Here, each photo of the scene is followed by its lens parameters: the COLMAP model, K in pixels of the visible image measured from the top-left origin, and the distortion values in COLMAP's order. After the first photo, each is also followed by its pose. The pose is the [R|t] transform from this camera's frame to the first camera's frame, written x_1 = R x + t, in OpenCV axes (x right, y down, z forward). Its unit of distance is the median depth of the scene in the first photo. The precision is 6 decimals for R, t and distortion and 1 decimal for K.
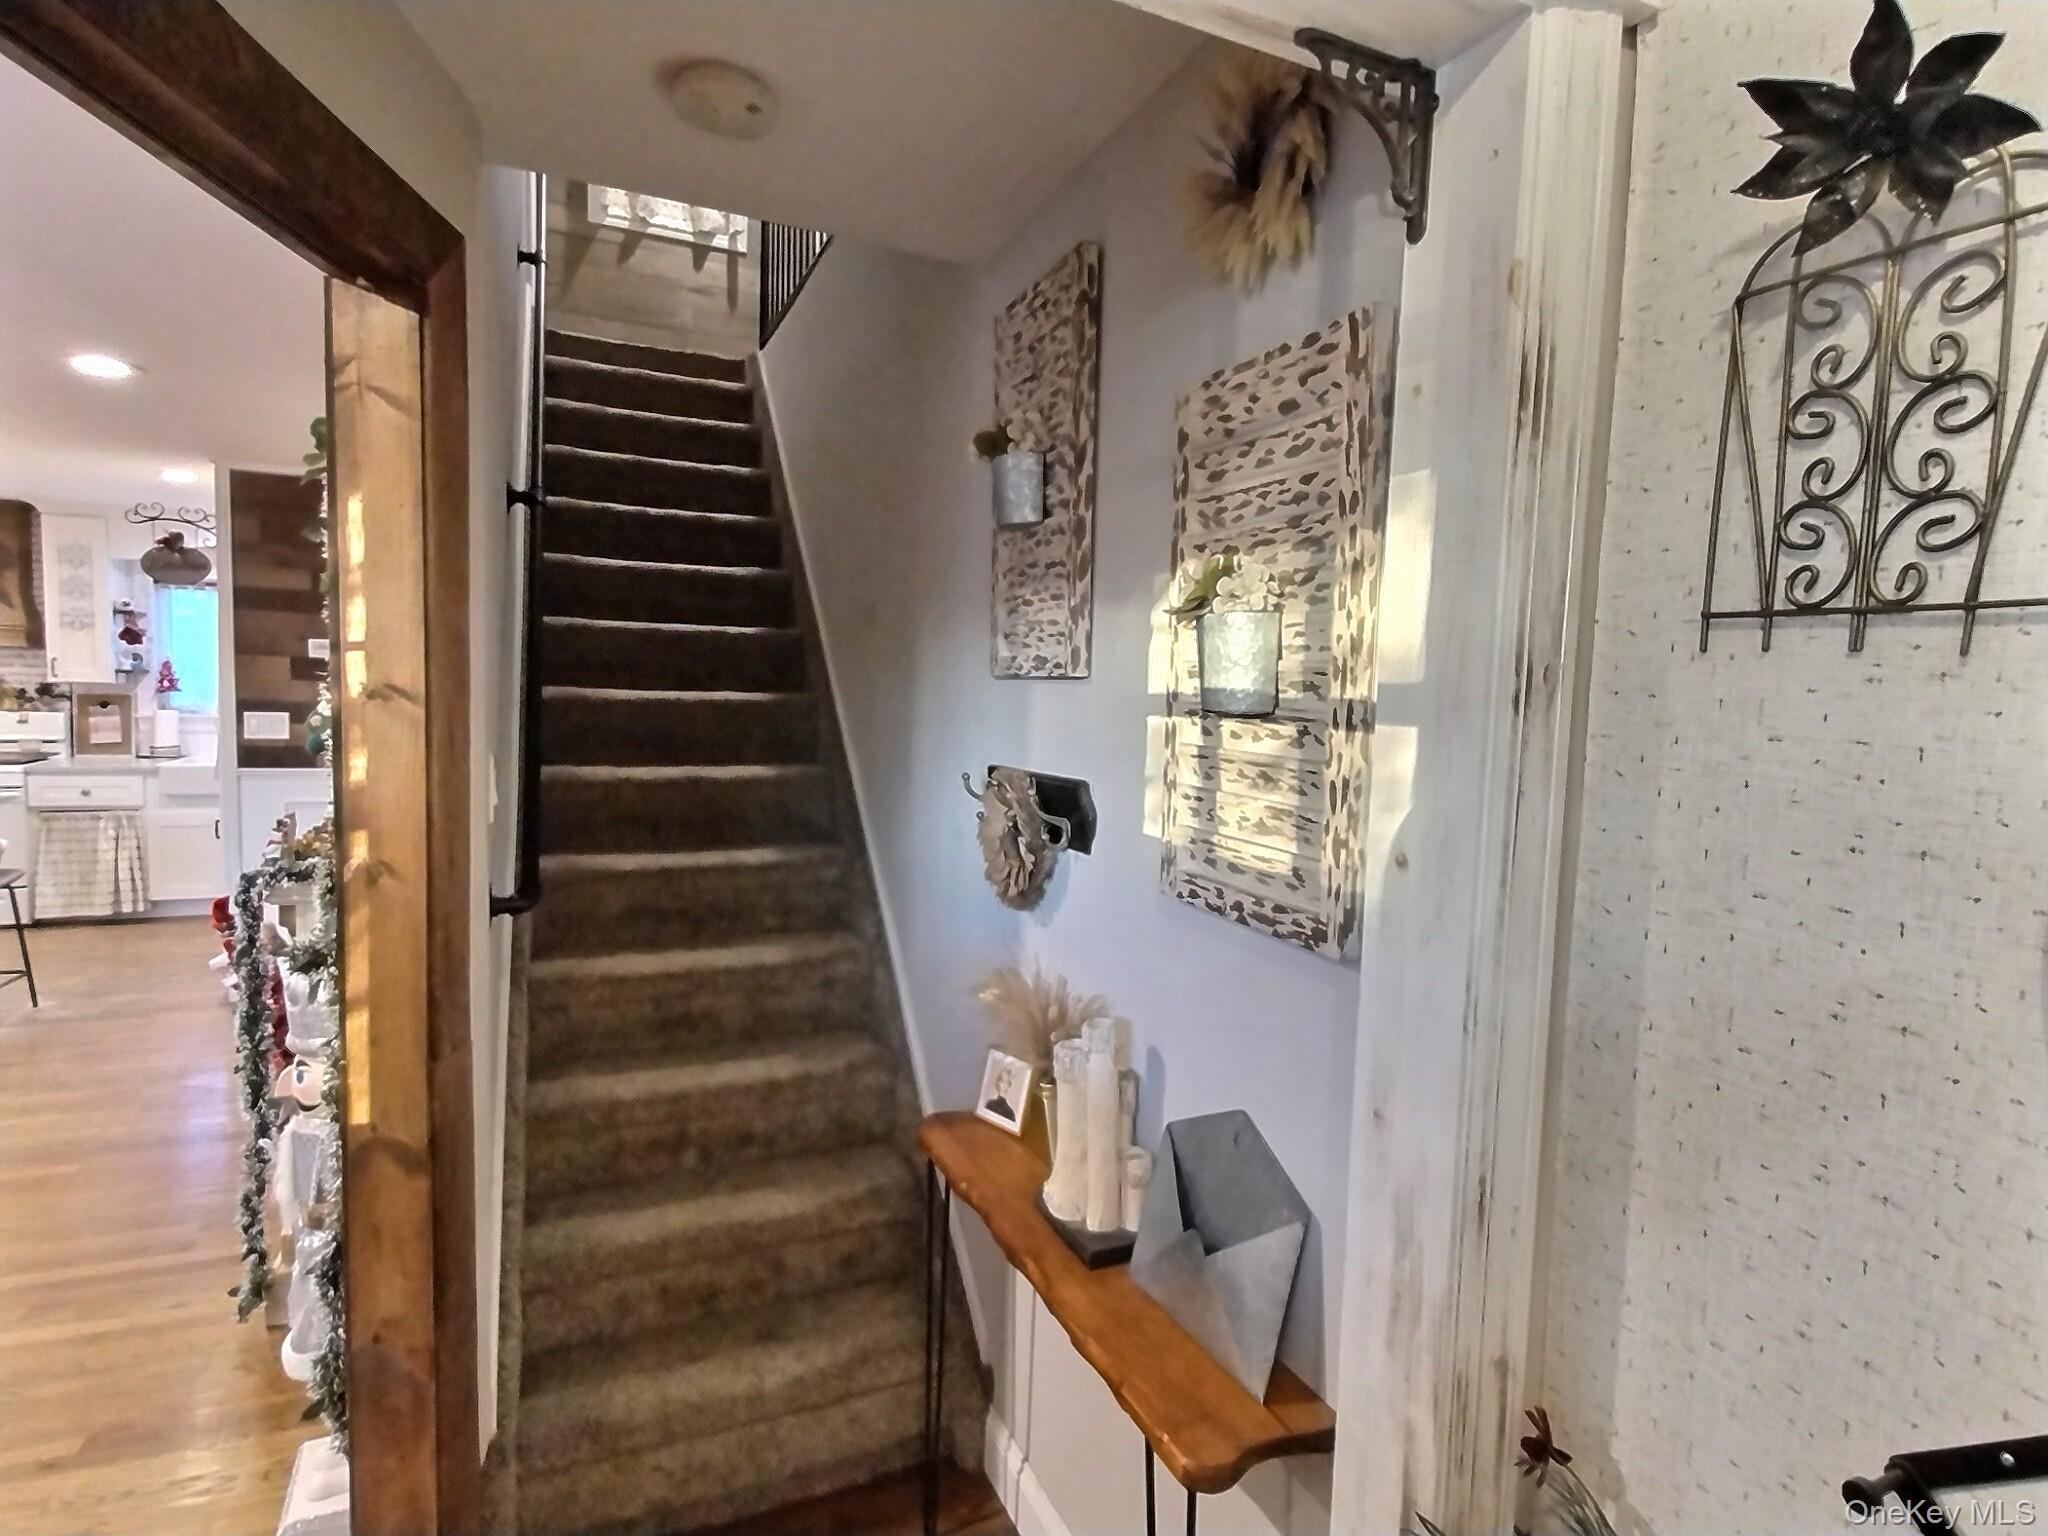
lens RADIAL K [[1055.0, 0, 1043.3], [0, 1055.0, 768.0], [0, 0, 1]] dist [0.011513, -0.013628]
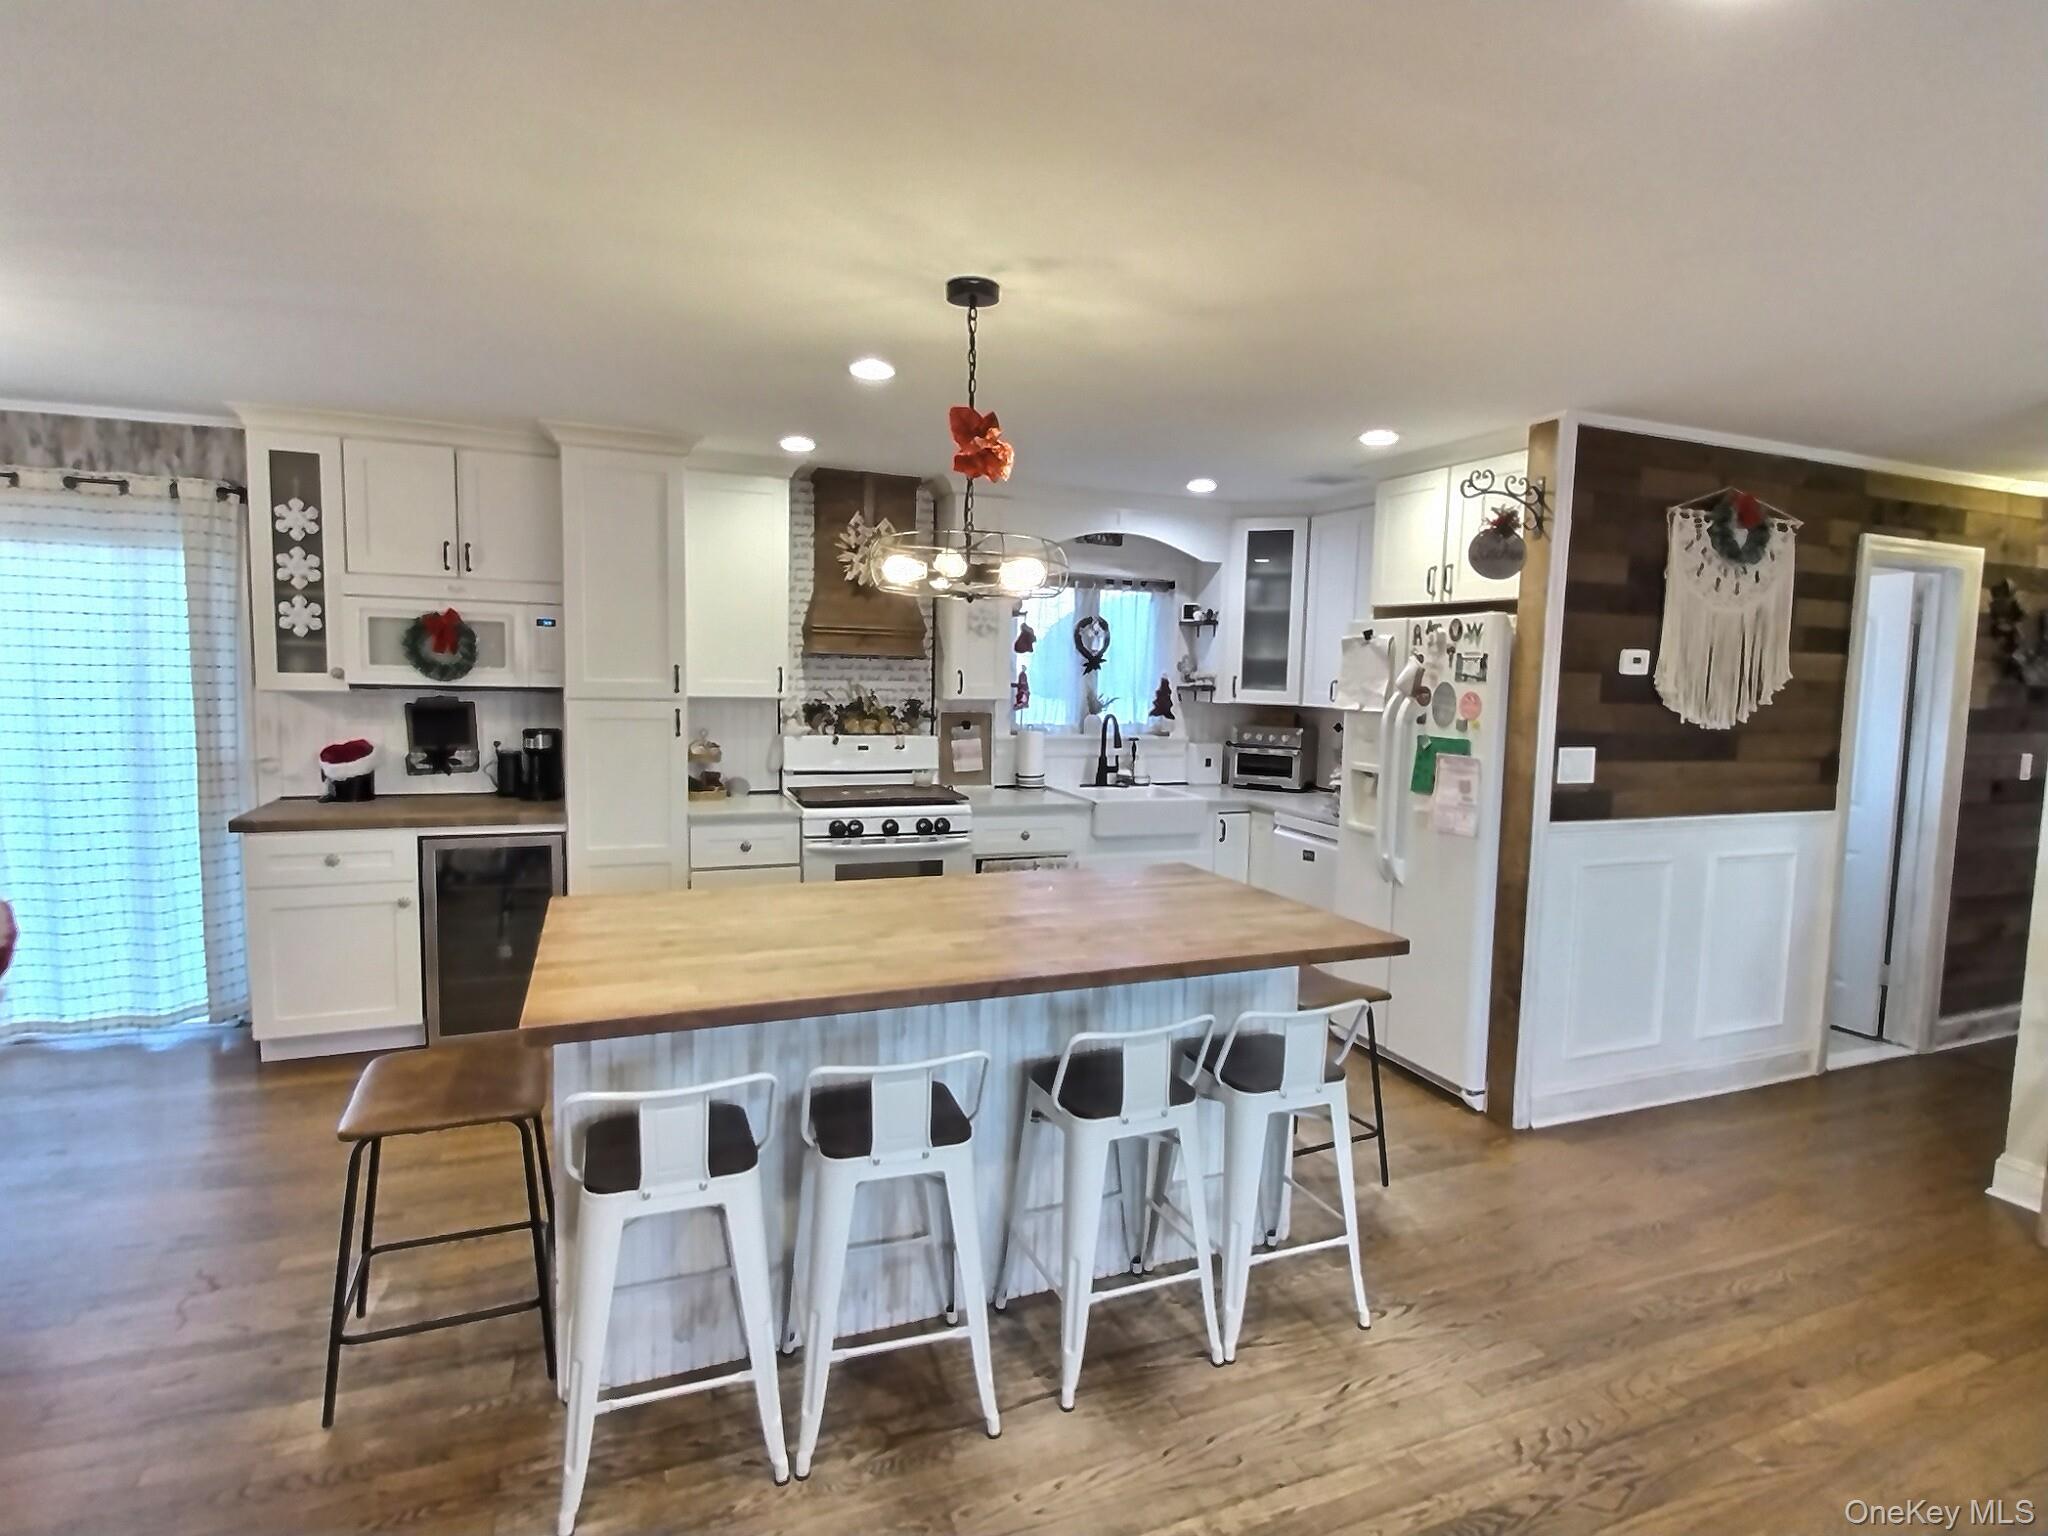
lens RADIAL K [[1055.0, 0, 1043.3], [0, 1055.0, 768.0], [0, 0, 1]] dist [0.011513, -0.013628]
pose [[0.999586, -0.006210, -0.028102, -0.841533], [0.006623, 0.999871, 0.014651, -0.039723], [0.028008, -0.014831, 0.999498, 0.181513]]
